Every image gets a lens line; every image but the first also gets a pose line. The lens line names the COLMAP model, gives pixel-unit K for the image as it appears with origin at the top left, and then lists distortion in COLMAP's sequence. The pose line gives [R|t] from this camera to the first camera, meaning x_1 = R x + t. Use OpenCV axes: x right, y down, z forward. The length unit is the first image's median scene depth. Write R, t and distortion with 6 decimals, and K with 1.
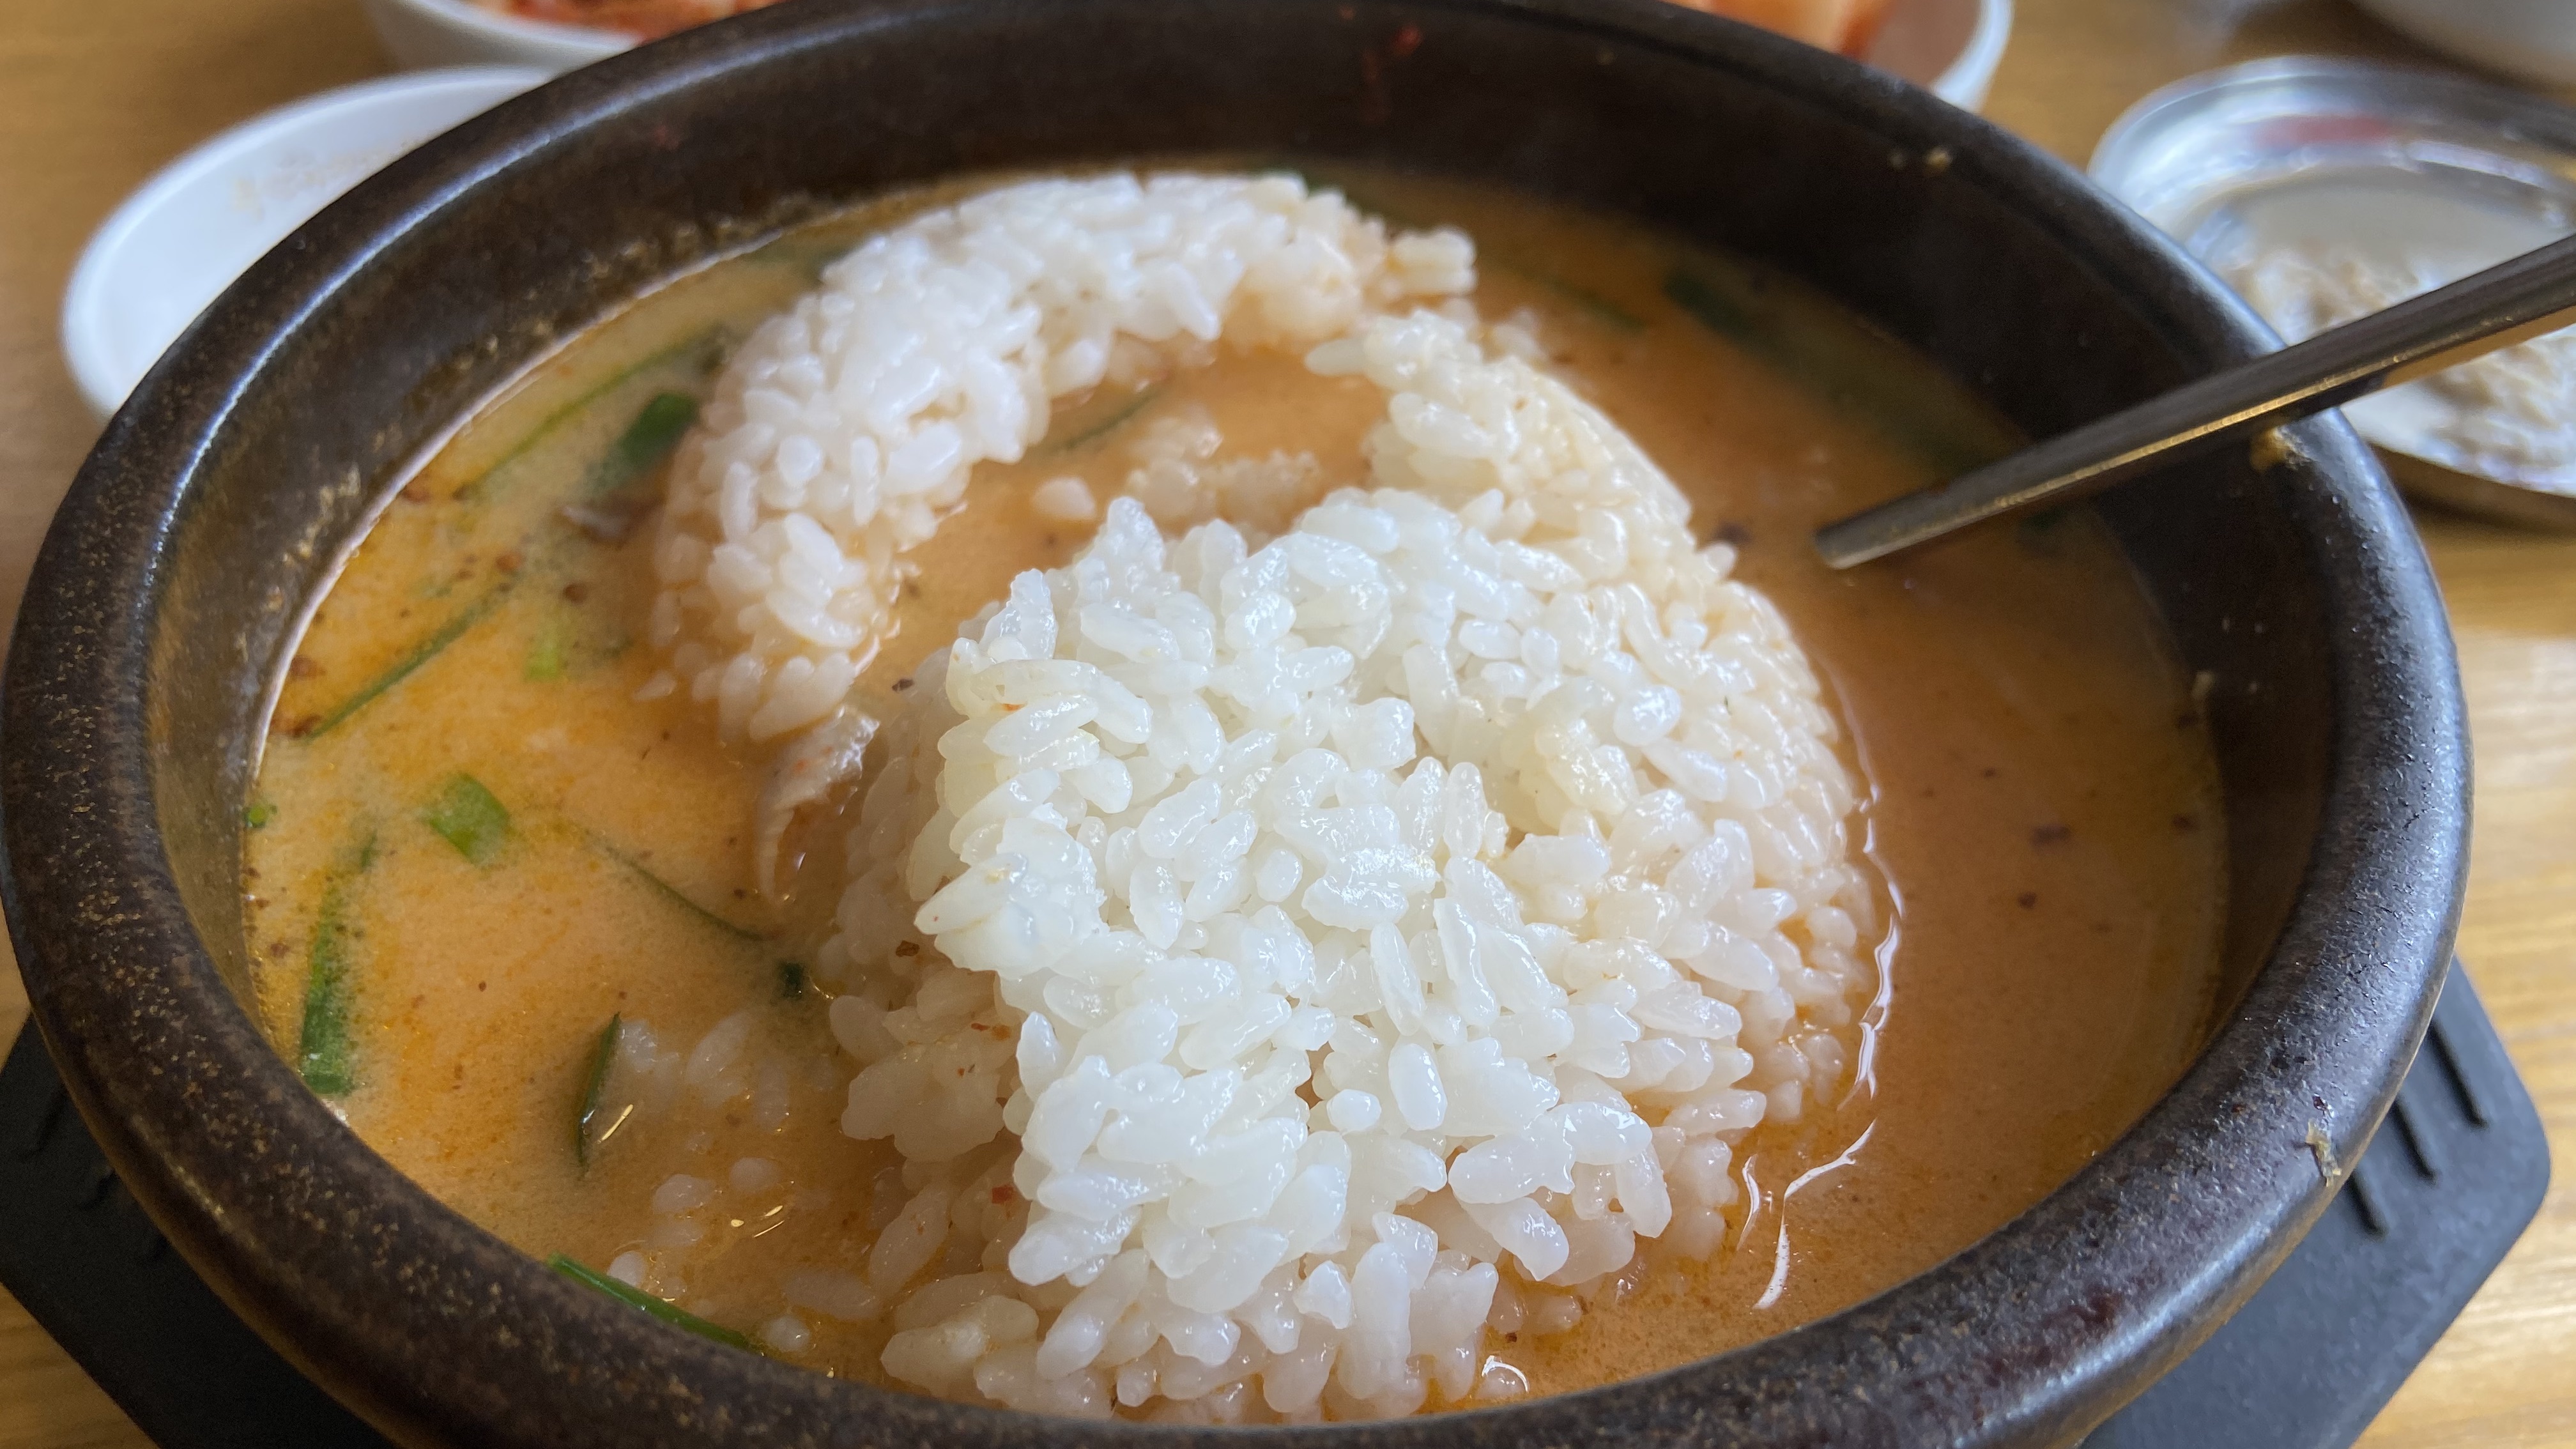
lens RADIAL K [[1865.6, 0, 1288.0], [0, 1865.6, 724.5], [0, 0, 1]] dist [0.145738, -0.189475]
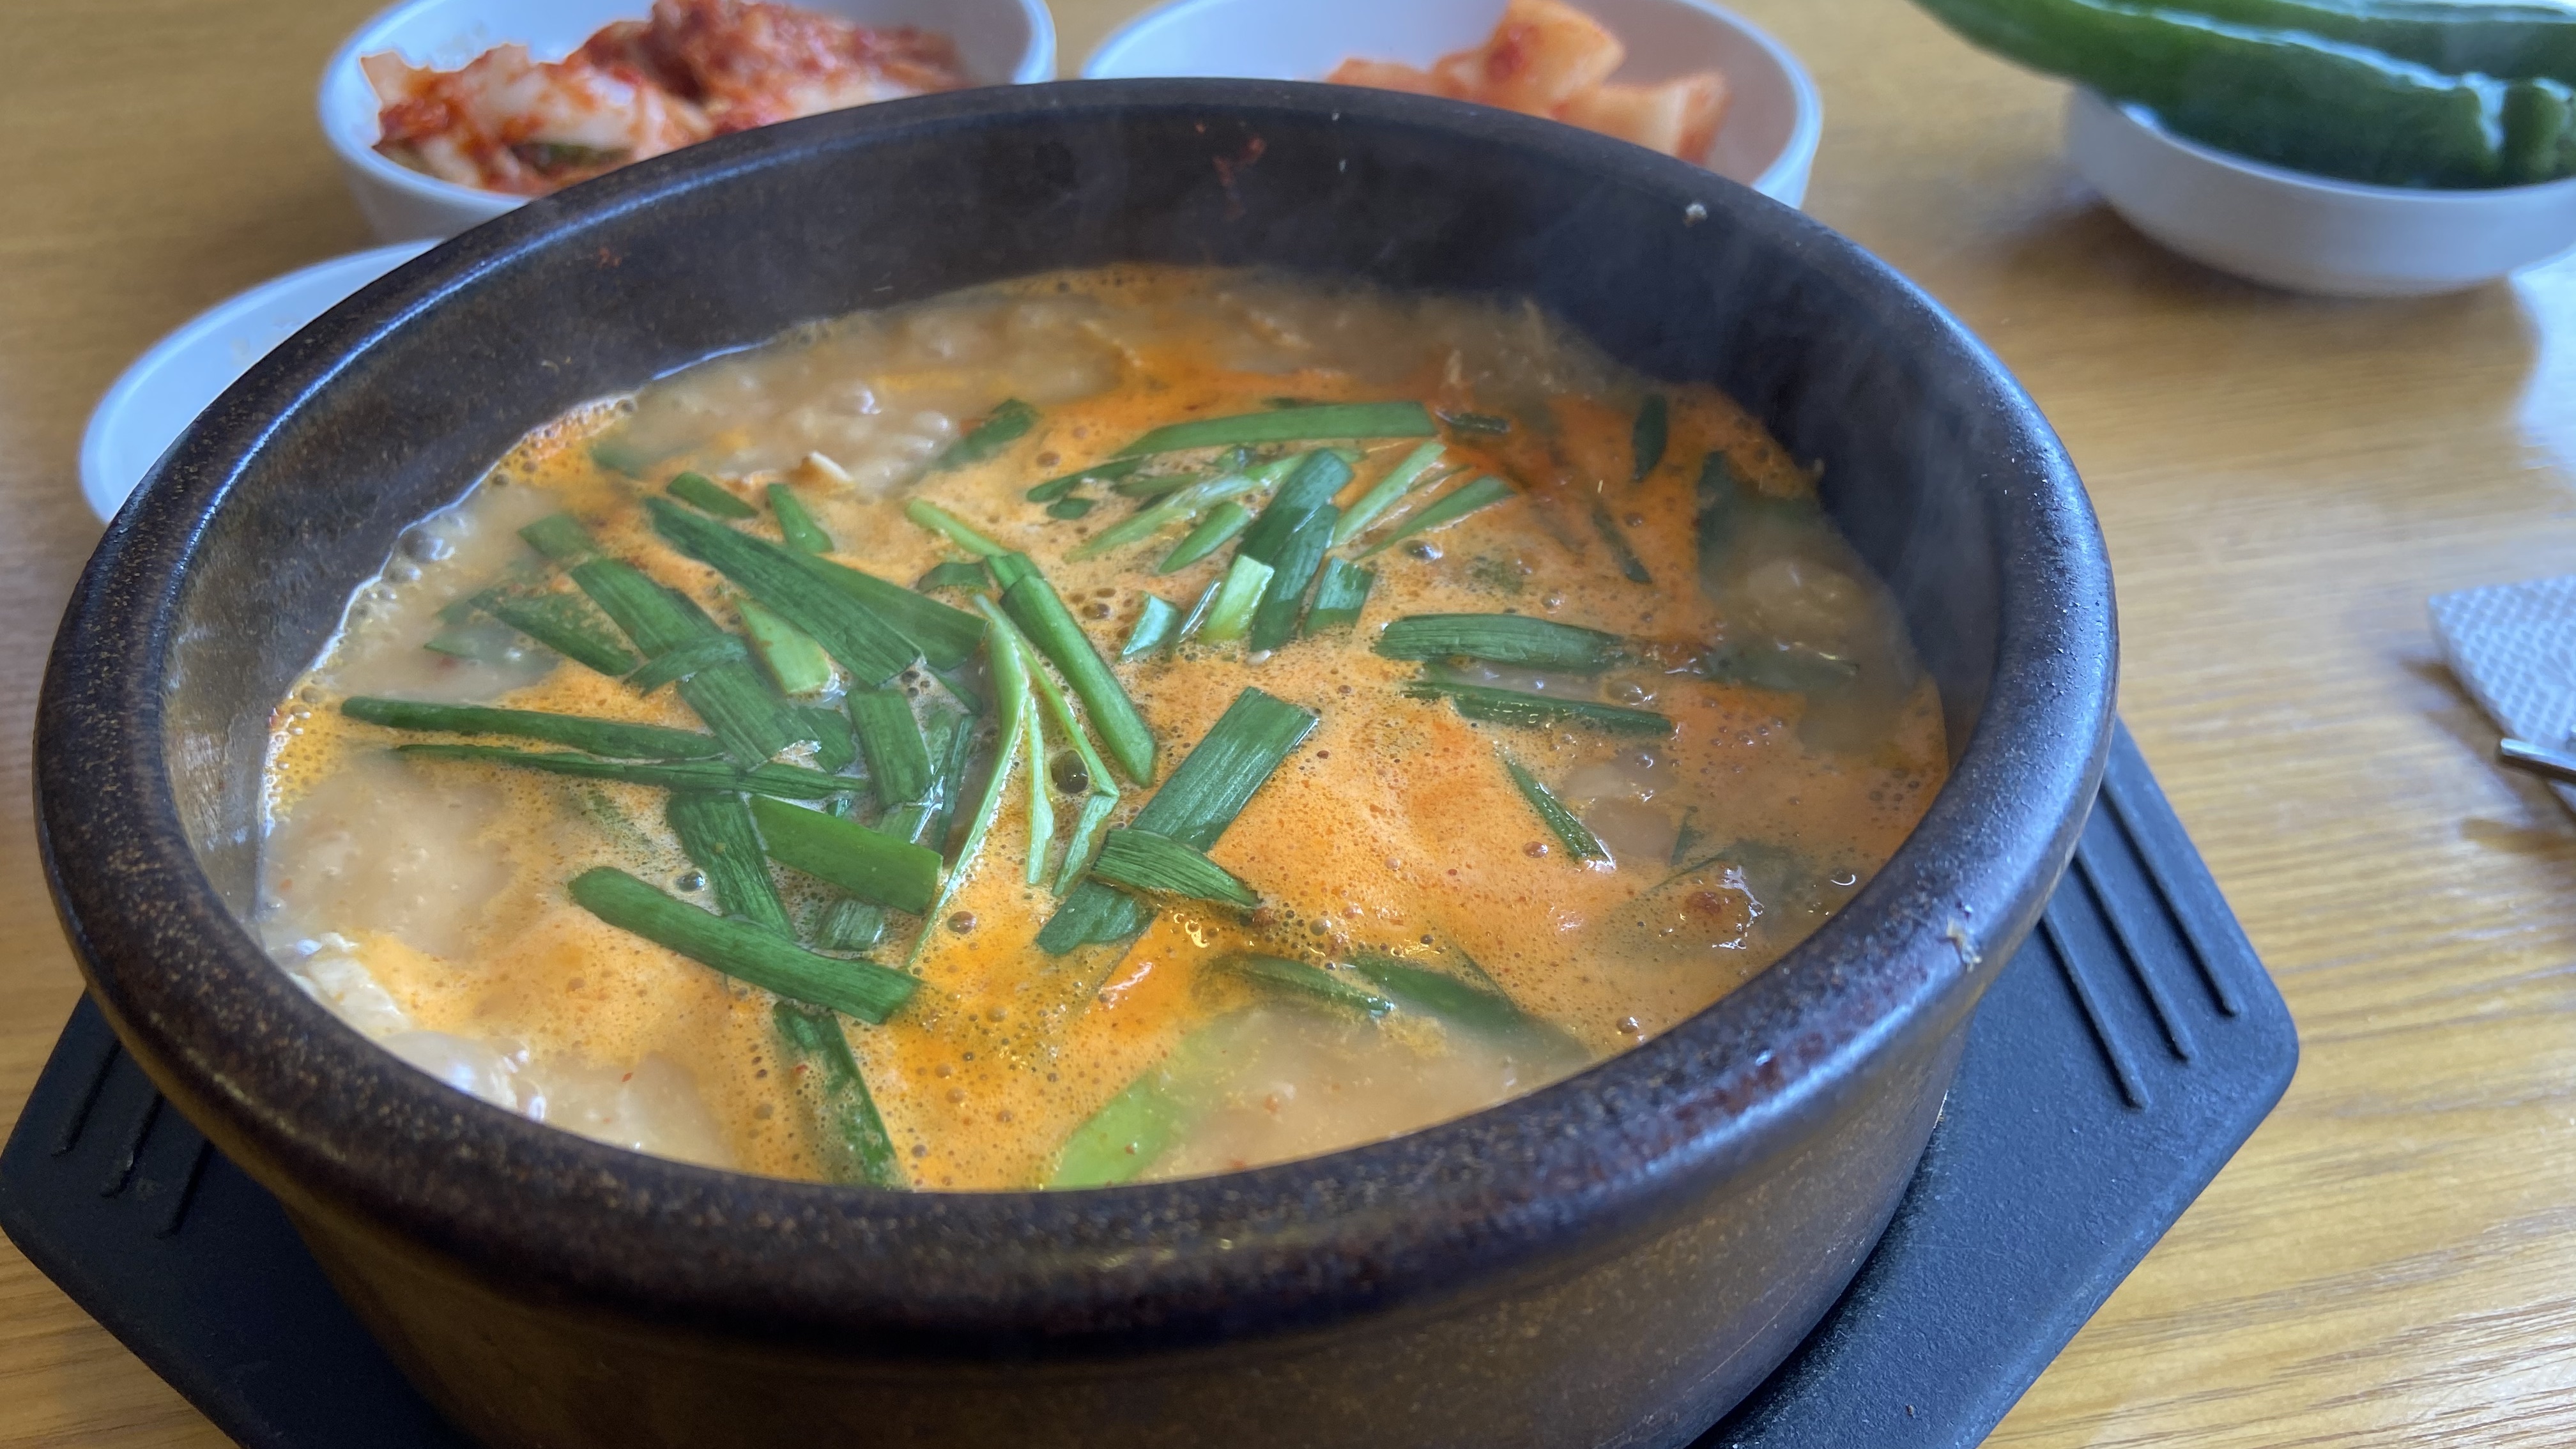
lens RADIAL K [[1865.6, 0, 1288.0], [0, 1865.6, 724.5], [0, 0, 1]] dist [0.145738, -0.189475]
pose [[0.998593, -0.052896, 0.003714, 0.105180], [0.053019, 0.994912, -0.085670, 0.152764], [0.000837, 0.085746, 0.996317, -0.200165]]
